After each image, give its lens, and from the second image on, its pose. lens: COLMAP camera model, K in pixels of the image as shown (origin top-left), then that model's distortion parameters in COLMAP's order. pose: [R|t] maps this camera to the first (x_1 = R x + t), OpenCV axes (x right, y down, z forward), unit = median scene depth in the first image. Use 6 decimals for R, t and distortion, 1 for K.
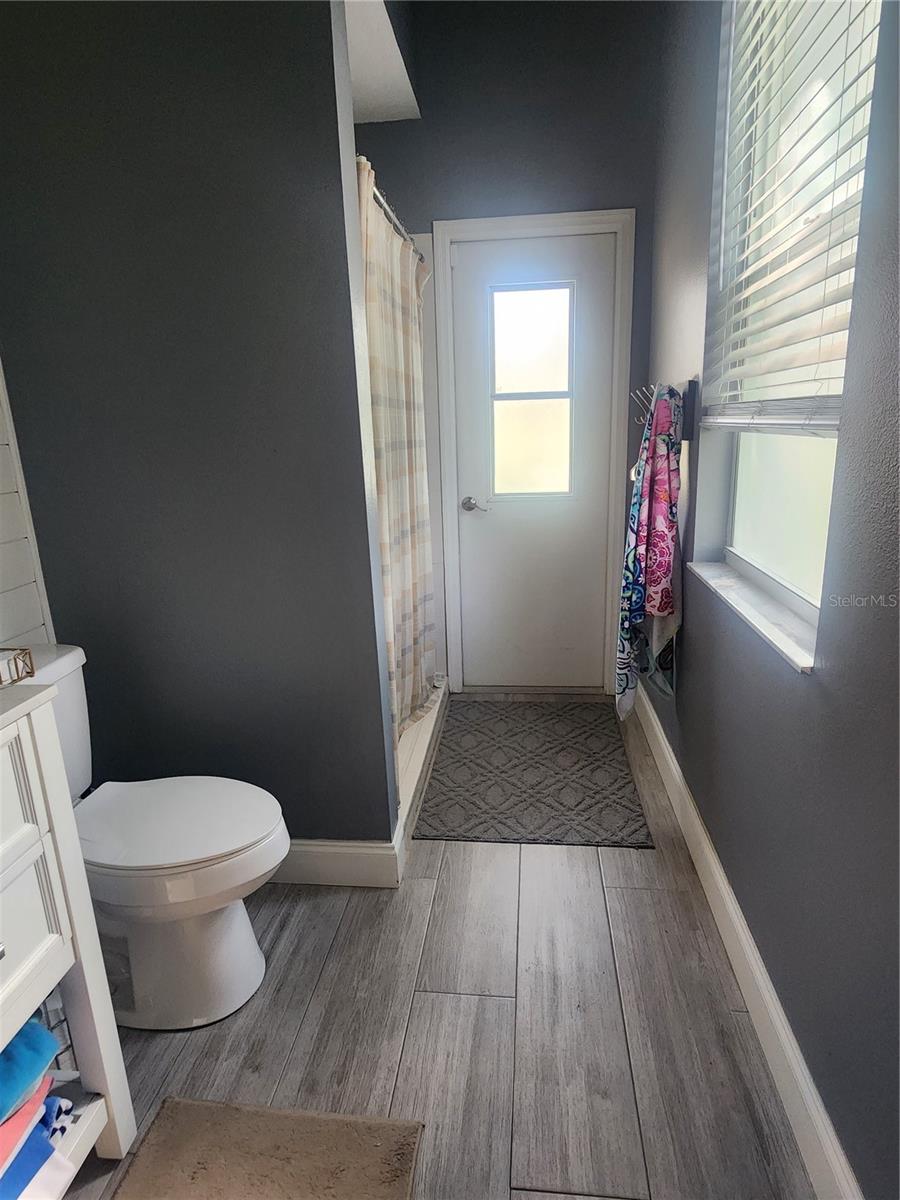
lens RADIAL K [[694.2, 0, 450.0], [0, 694.2, 600.0], [0, 0, 1]] dist [0.001488, -0.001104]
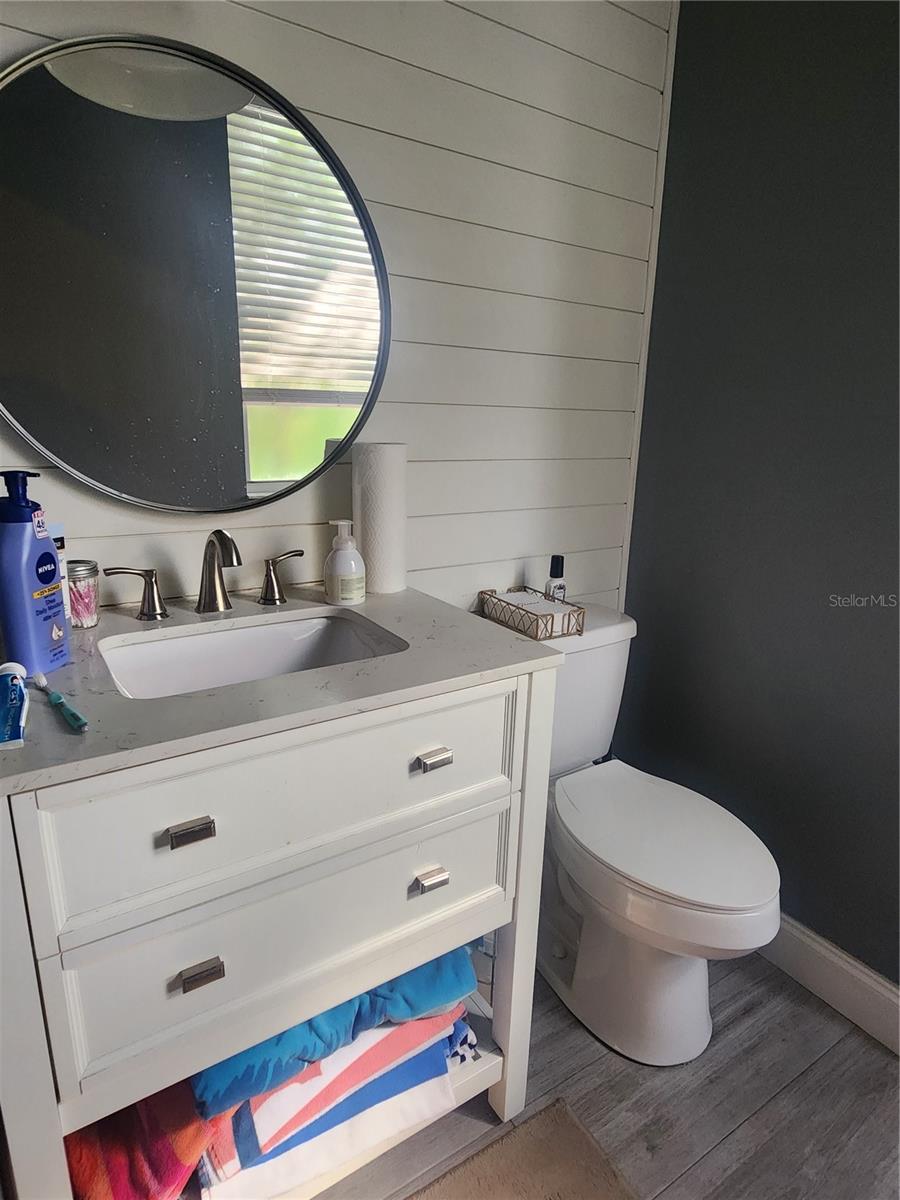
lens RADIAL K [[694.2, 0, 450.0], [0, 694.2, 600.0], [0, 0, 1]] dist [0.001488, -0.001104]
pose [[0.636050, 0.260860, -0.726218, 0.009593], [-0.246960, 0.960442, 0.128696, -0.026399], [0.731061, 0.097489, 0.675311, 0.172056]]
